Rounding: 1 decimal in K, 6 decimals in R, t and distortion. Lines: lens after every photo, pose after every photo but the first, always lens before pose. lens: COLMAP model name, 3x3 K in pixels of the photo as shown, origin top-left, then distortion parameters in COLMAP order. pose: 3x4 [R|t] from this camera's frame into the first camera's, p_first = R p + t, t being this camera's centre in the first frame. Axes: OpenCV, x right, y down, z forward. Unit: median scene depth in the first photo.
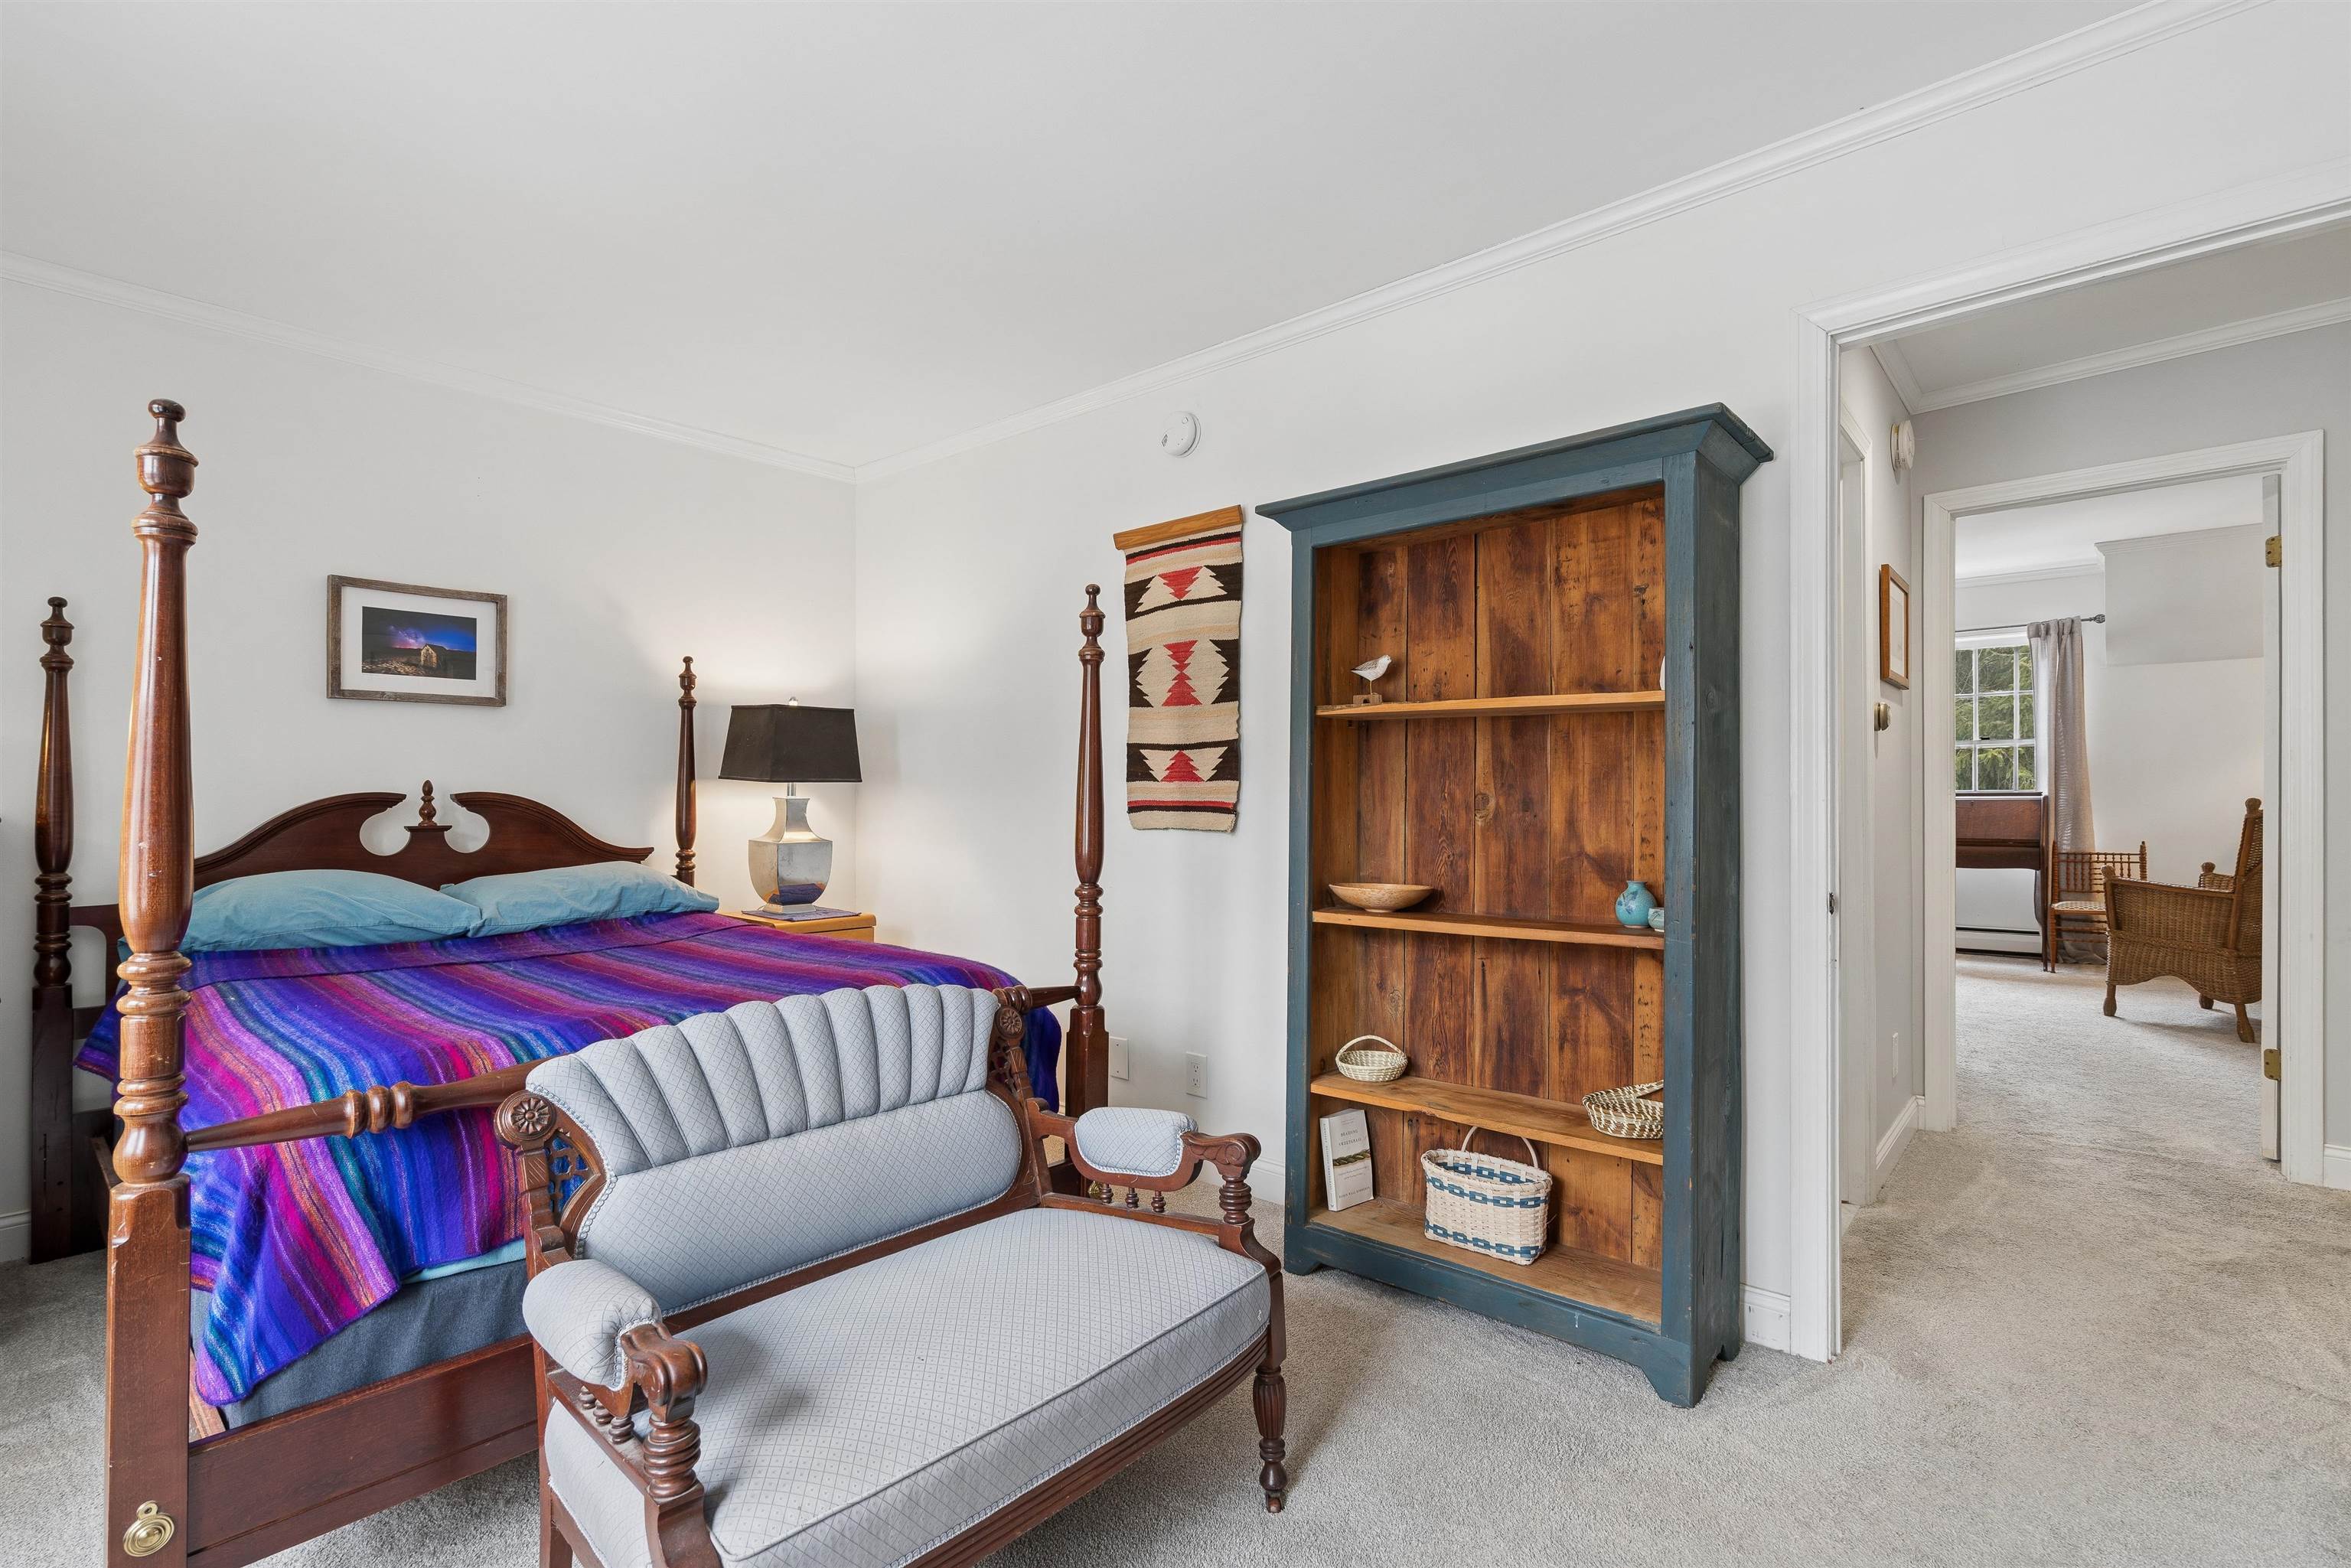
lens RADIAL K [[1069.6, 0, 1174.9], [0, 1069.6, 797.9], [0, 0, 1]] dist [-0.009531, 0.000975]
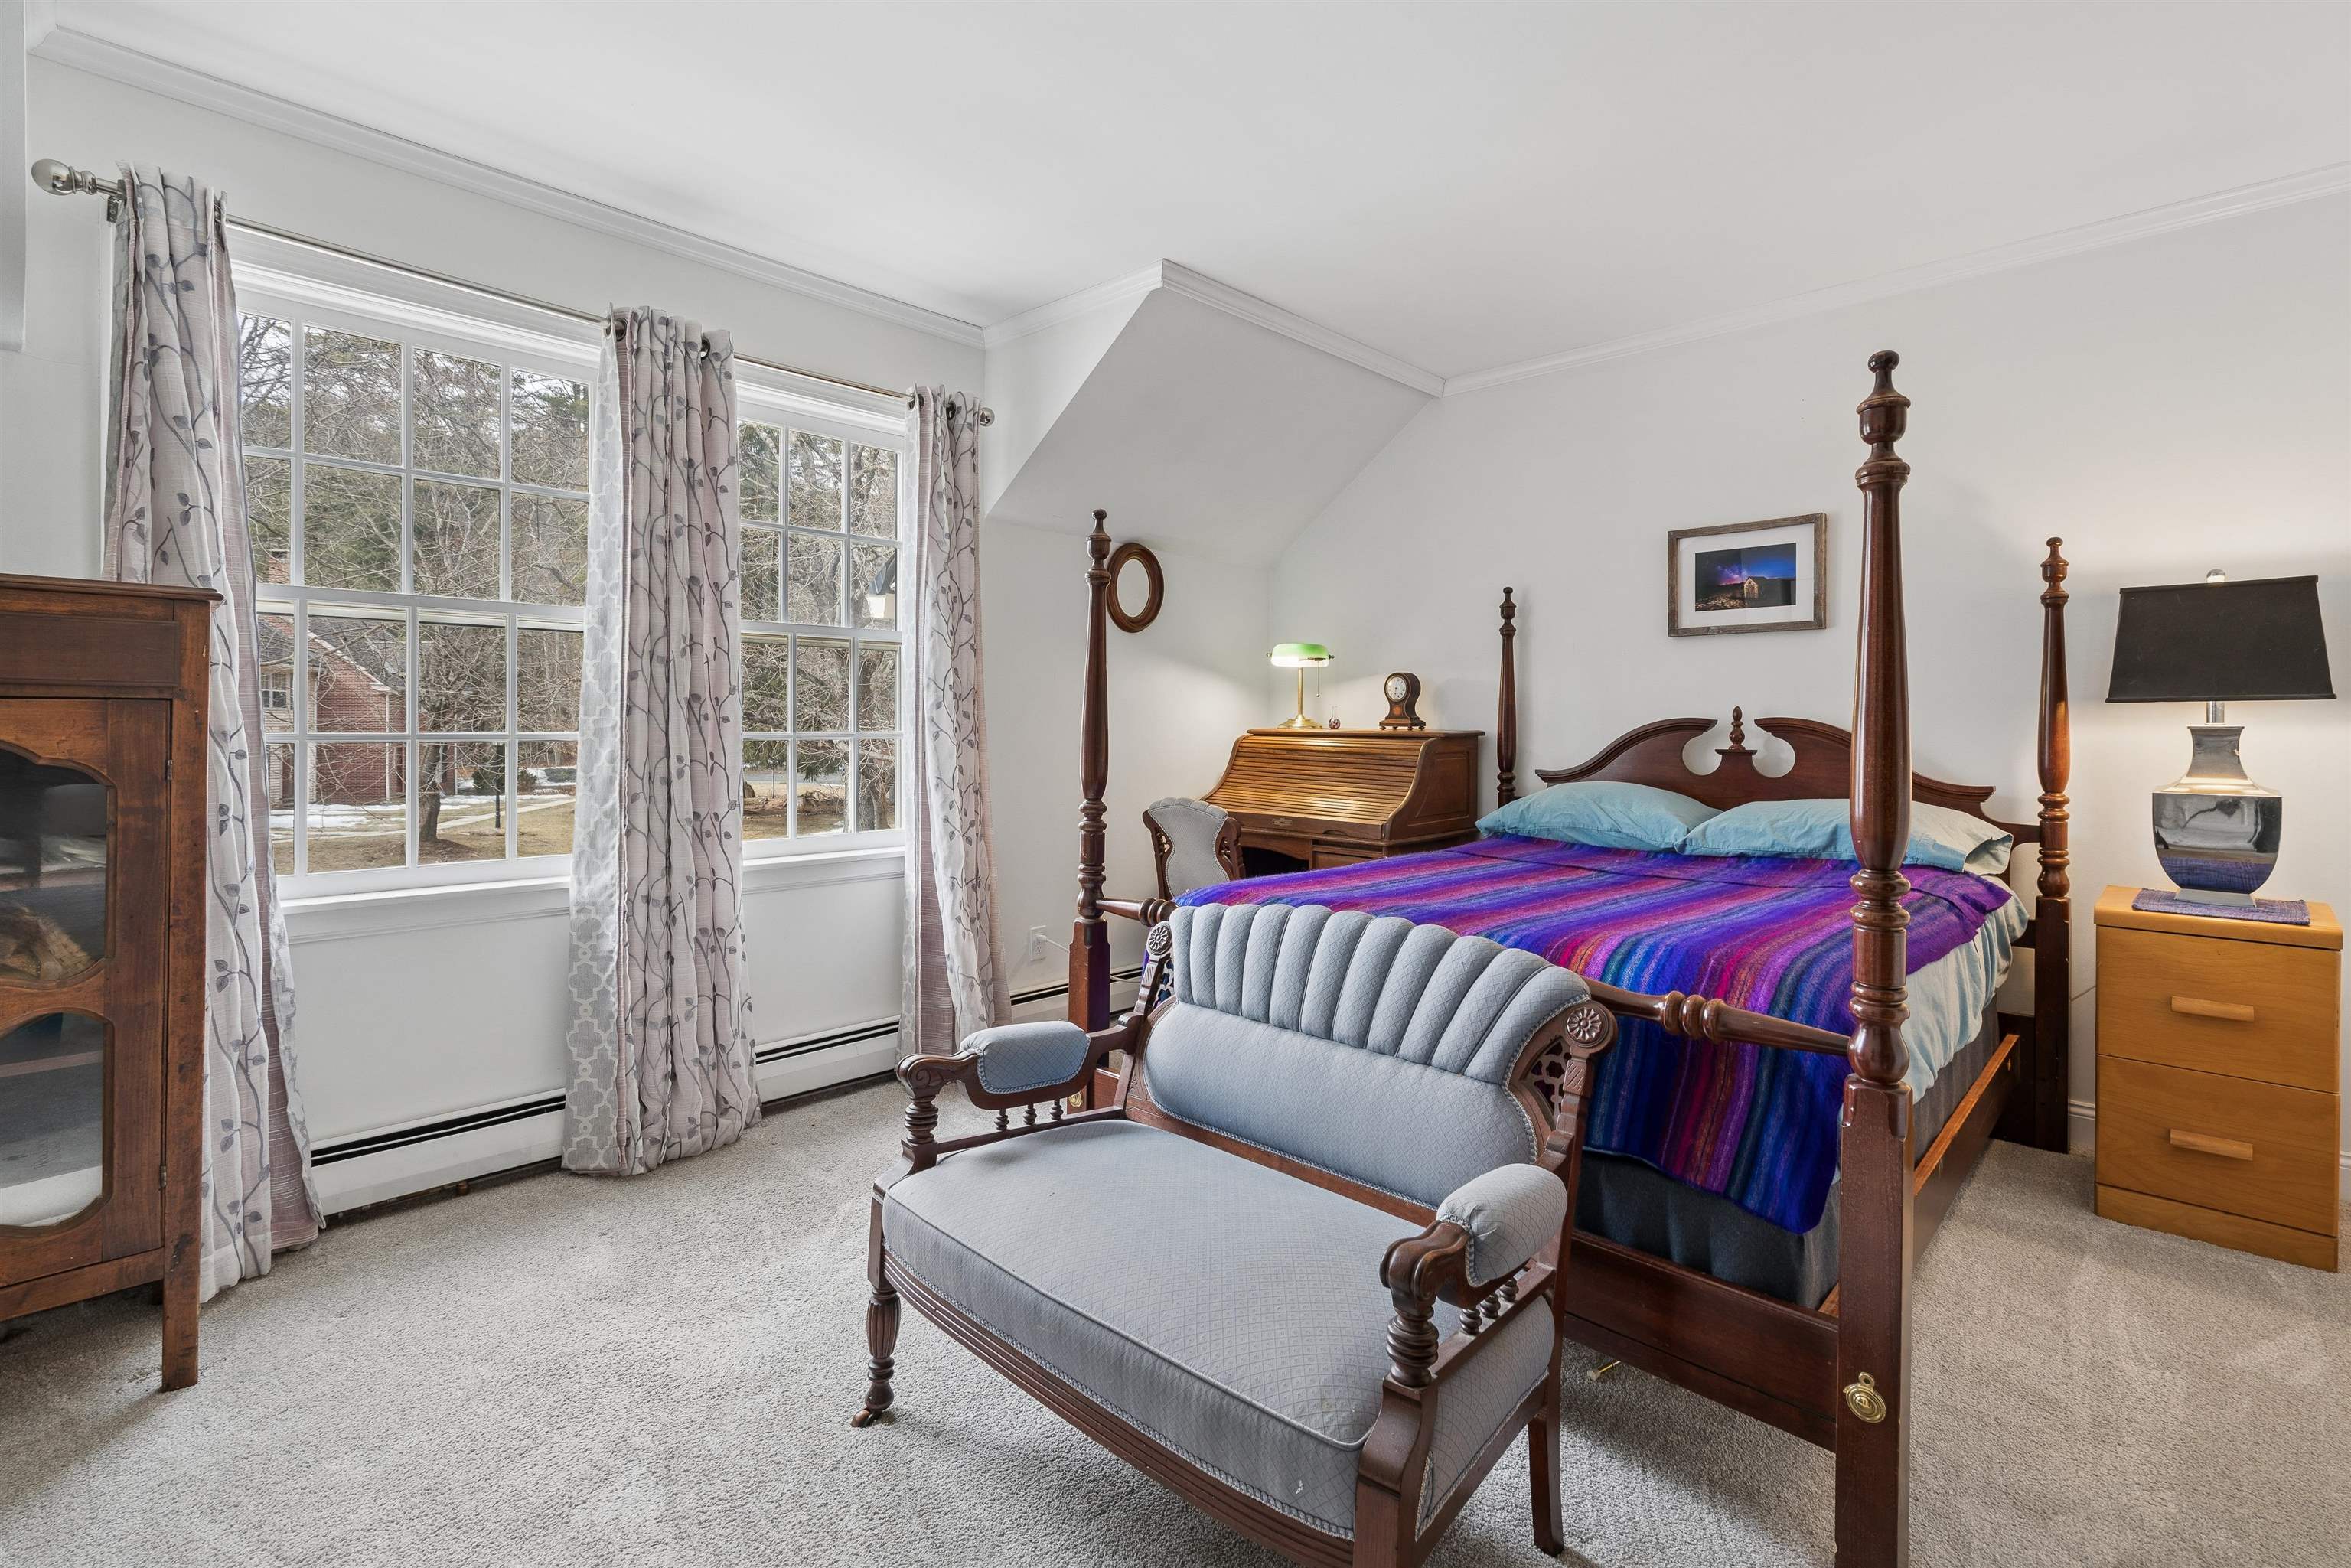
lens RADIAL K [[1069.6, 0, 1171.1], [0, 1069.6, 729.8], [0, 0, 1]] dist [-0.009531, 0.000975]
pose [[-0.029662, 0.007047, -0.999535, 0.371329], [-0.006076, 0.999955, 0.007230, 0.002247], [0.999542, 0.006287, -0.029618, 0.466565]]
